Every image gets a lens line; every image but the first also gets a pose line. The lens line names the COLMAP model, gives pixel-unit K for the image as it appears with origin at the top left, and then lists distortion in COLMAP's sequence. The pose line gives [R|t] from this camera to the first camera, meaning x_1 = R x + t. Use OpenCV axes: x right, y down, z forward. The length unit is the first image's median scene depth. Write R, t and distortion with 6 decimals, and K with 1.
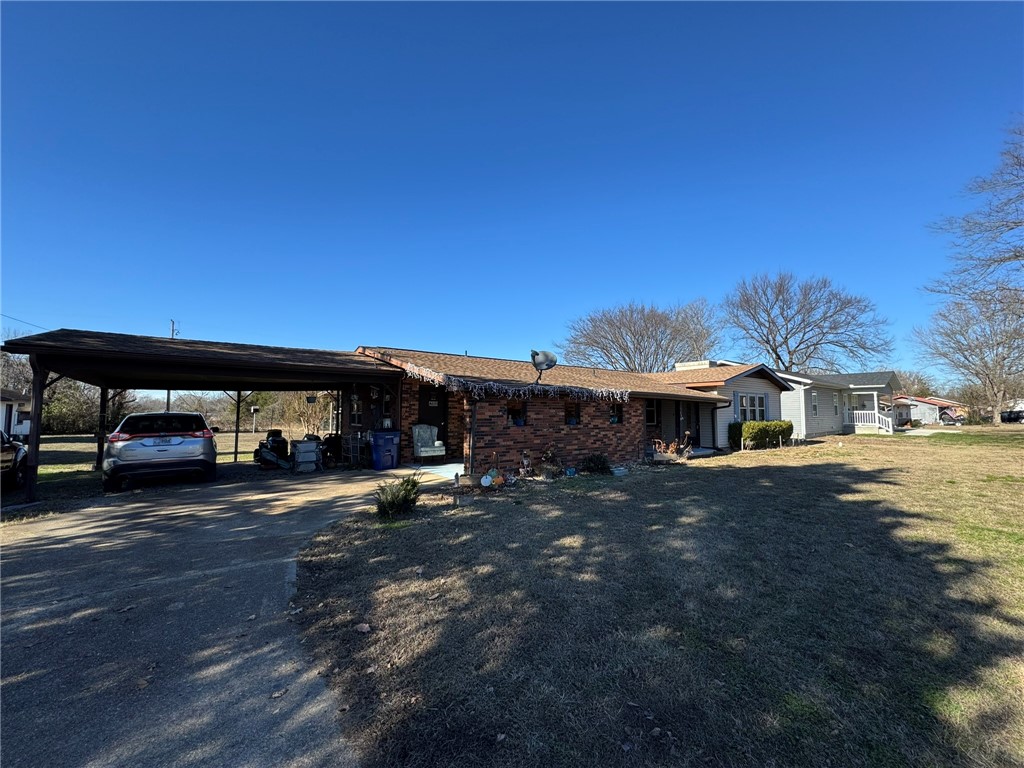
lens RADIAL K [[408.0, 0, 511.9], [0, 408.0, 383.8], [0, 0, 1]] dist [-0.002786, 0.000542]
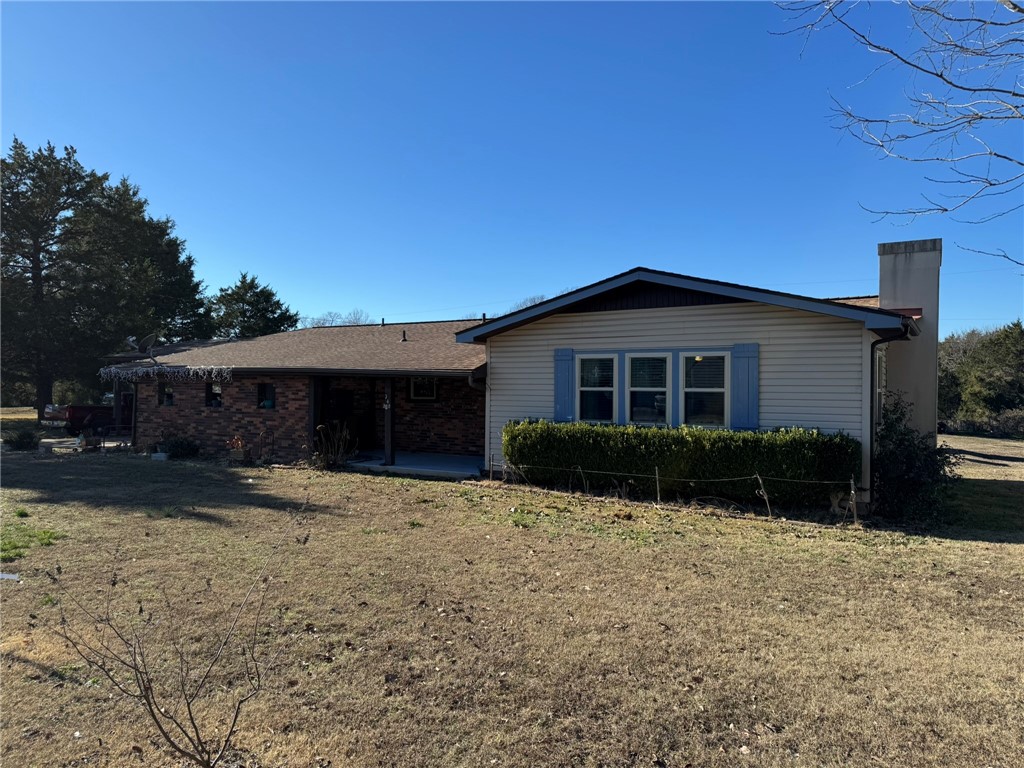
lens RADIAL K [[713.3, 0, 512.1], [0, 713.3, 385.6], [0, 0, 1]] dist [0.049842, 0.000408]
pose [[0.360196, -0.004374, -0.932867, 1.810572], [0.054197, 0.998398, 0.016245, 0.060501], [0.931301, -0.056410, 0.359856, 1.005700]]
